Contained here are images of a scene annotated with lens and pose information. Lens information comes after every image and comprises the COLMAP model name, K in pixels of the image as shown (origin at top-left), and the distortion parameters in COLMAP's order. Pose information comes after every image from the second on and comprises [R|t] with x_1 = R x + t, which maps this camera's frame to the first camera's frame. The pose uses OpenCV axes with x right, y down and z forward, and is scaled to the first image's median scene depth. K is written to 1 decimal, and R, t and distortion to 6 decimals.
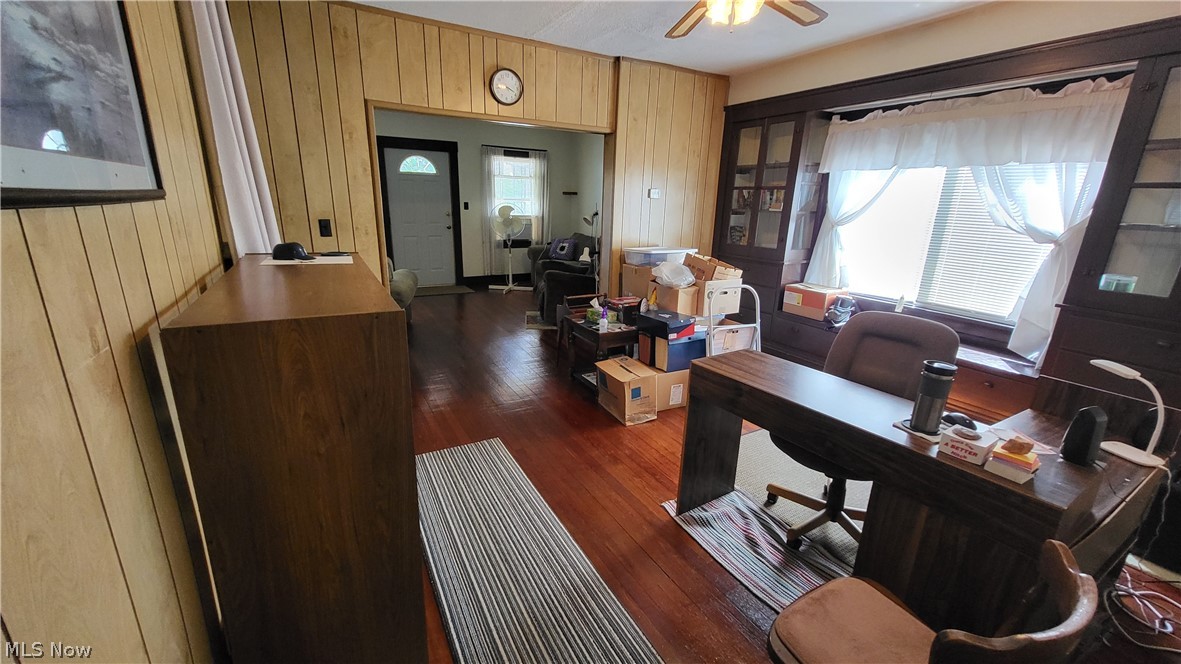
lens RADIAL K [[466.5, 0, 590.5], [0, 466.5, 332.0], [0, 0, 1]] dist [-0.001798, 0.000020]
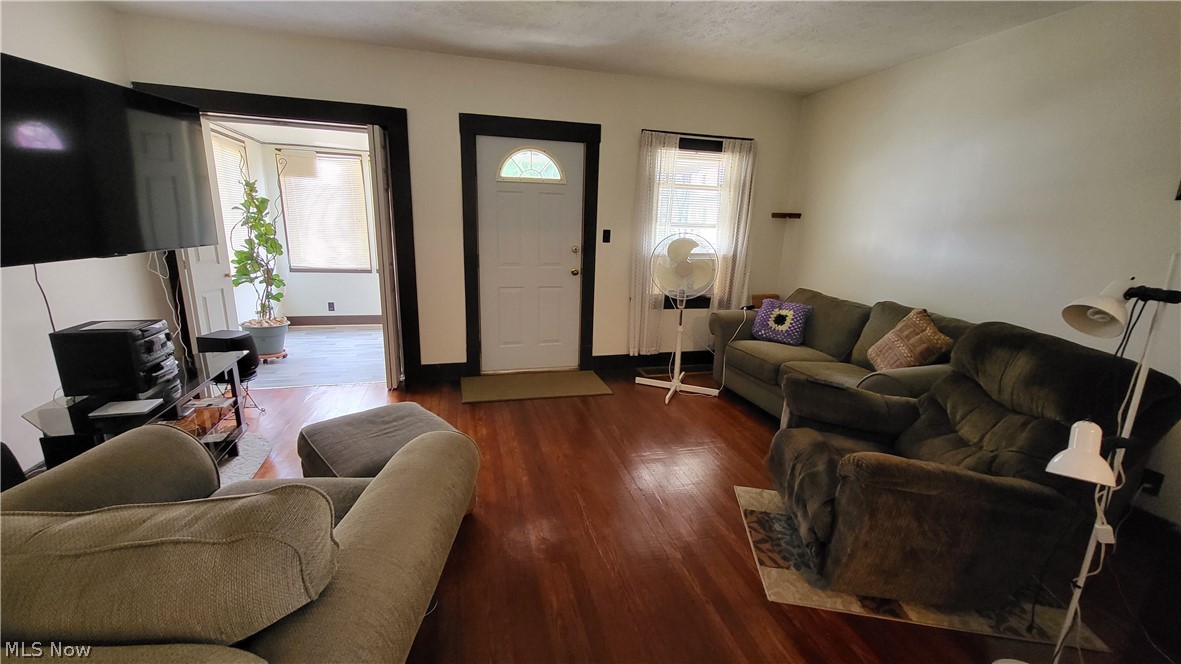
lens RADIAL K [[466.5, 0, 590.5], [0, 466.5, 332.0], [0, 0, 1]] dist [-0.001798, 0.000020]
pose [[0.962811, 0.065656, -0.262077, -0.126747], [-0.078963, 0.996052, -0.040559, -0.127012], [0.258380, 0.059745, 0.964194, 0.445128]]
